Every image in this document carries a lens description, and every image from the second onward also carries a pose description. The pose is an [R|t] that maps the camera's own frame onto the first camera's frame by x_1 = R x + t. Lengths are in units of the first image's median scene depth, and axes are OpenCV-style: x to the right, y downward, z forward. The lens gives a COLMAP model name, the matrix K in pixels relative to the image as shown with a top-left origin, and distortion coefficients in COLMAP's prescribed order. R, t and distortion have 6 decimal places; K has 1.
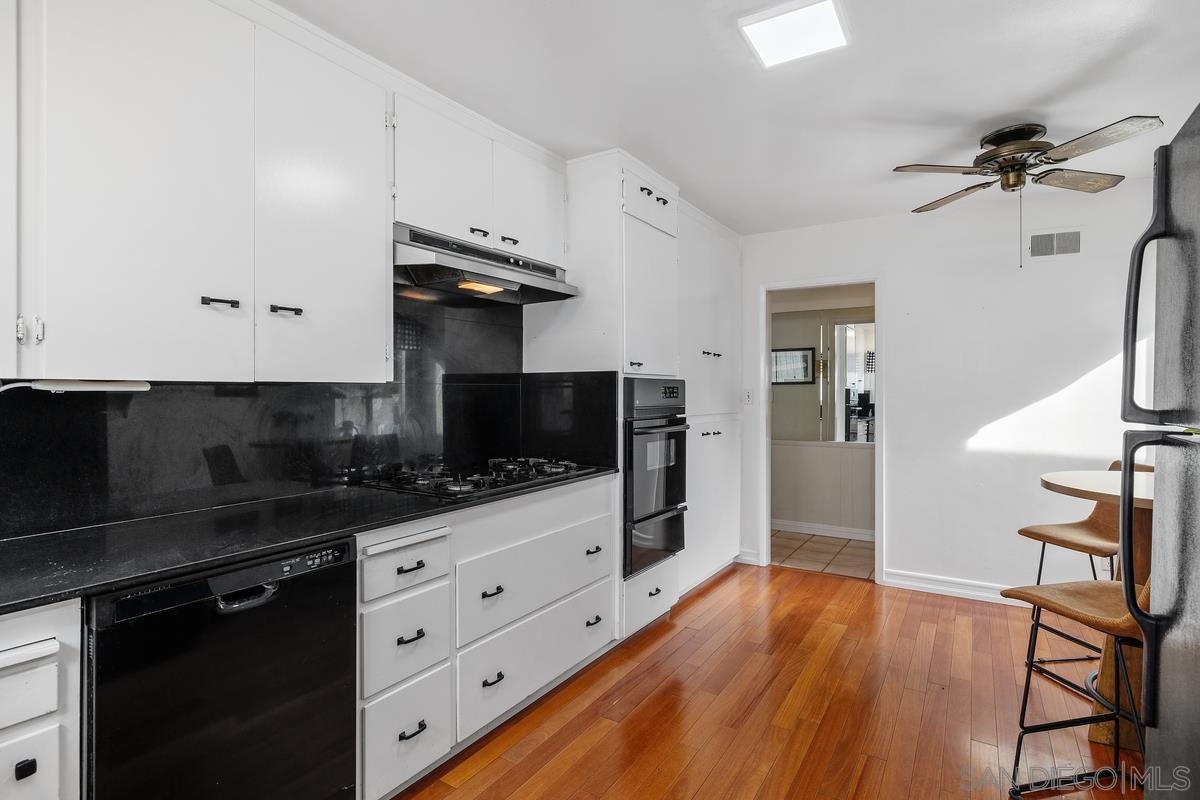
lens RADIAL K [[614.3, 0, 601.1], [0, 614.3, 397.1], [0, 0, 1]] dist [-0.000539, 0.000097]
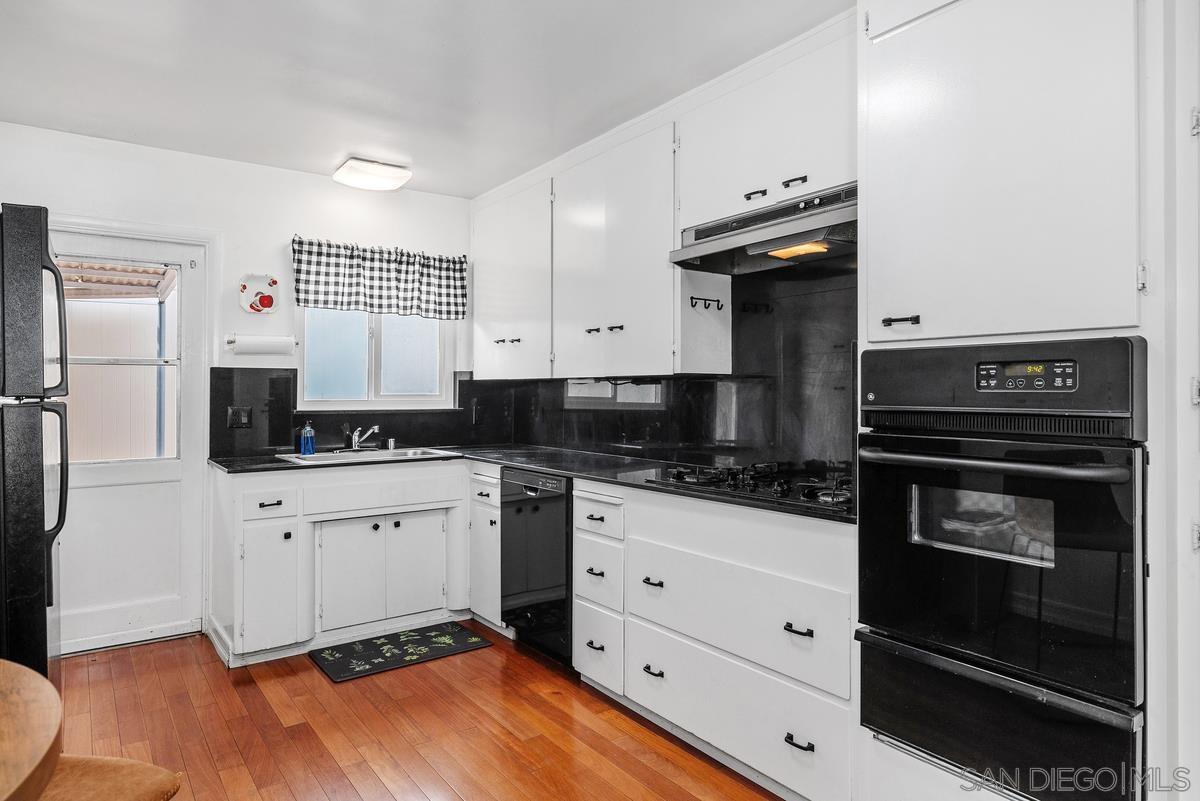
lens RADIAL K [[726.1, 0, 598.6], [0, 726.1, 383.4], [0, 0, 1]] dist [0.004966, 0.001298]
pose [[-0.389248, -0.003891, -0.921125, 0.948367], [-0.005225, 0.999984, -0.002016, -0.002215], [0.921118, 0.004029, -0.389263, 1.380886]]
